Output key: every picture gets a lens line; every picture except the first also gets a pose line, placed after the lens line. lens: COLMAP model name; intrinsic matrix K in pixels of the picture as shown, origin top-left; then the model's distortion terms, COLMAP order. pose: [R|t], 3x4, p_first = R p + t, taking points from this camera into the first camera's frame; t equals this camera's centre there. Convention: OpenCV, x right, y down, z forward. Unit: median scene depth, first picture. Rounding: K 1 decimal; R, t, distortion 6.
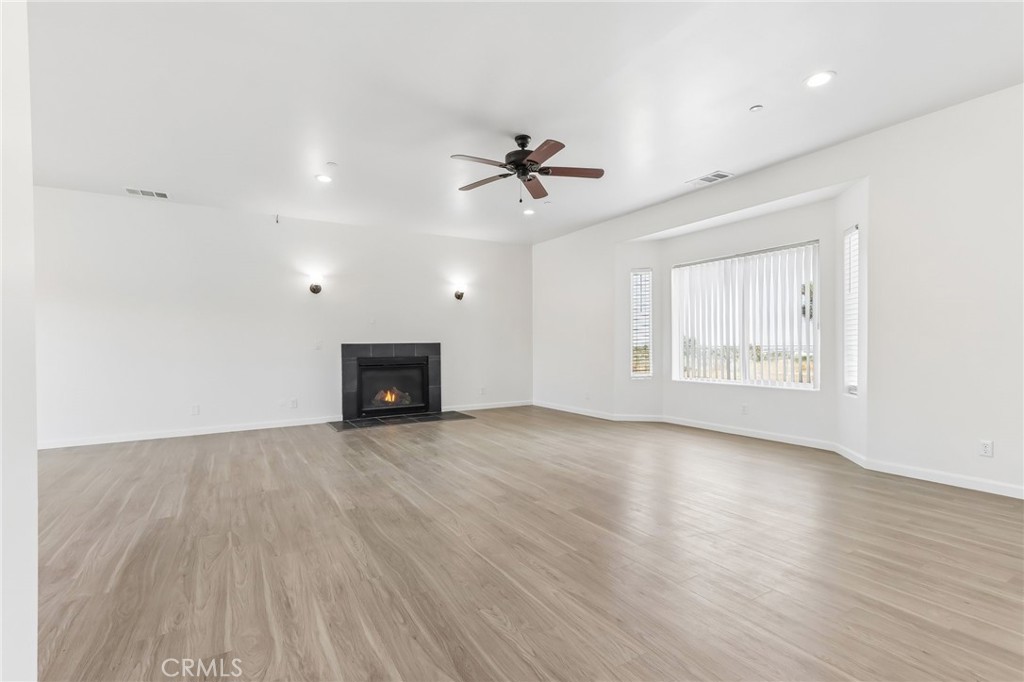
lens RADIAL K [[469.4, 0, 509.7], [0, 469.4, 349.3], [0, 0, 1]] dist [0.004683, 0.000155]
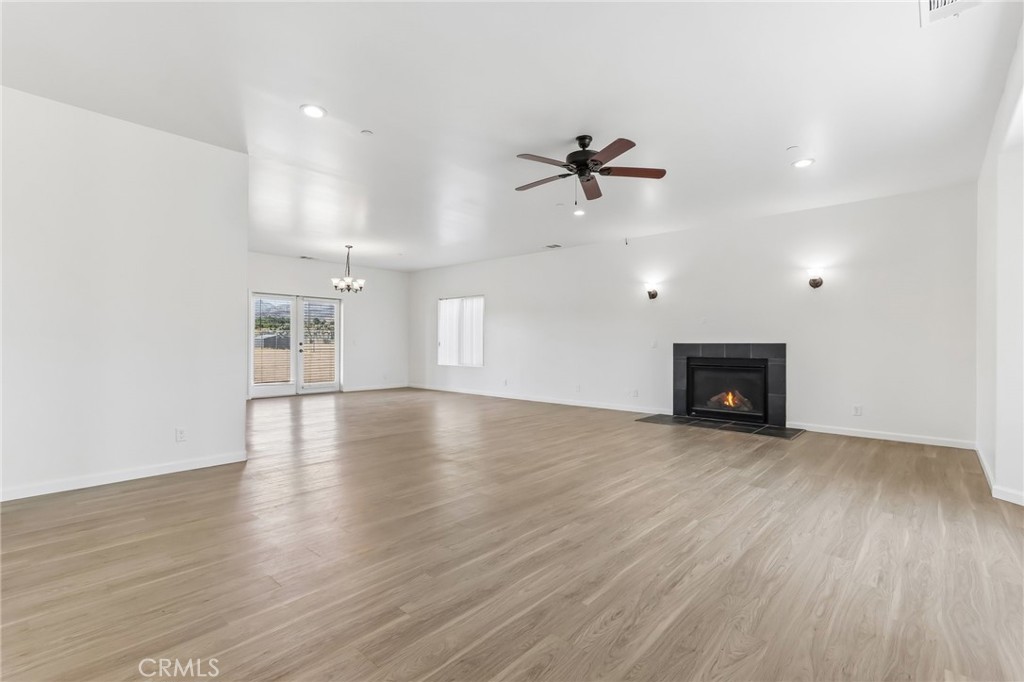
lens RADIAL K [[469.4, 0, 513.7], [0, 469.4, 342.5], [0, 0, 1]] dist [0.004683, 0.000155]
pose [[0.289829, 0.010669, -0.957019, 0.521376], [-0.016445, 0.999846, 0.006166, -0.012900], [0.956937, 0.013951, 0.289960, 0.316093]]
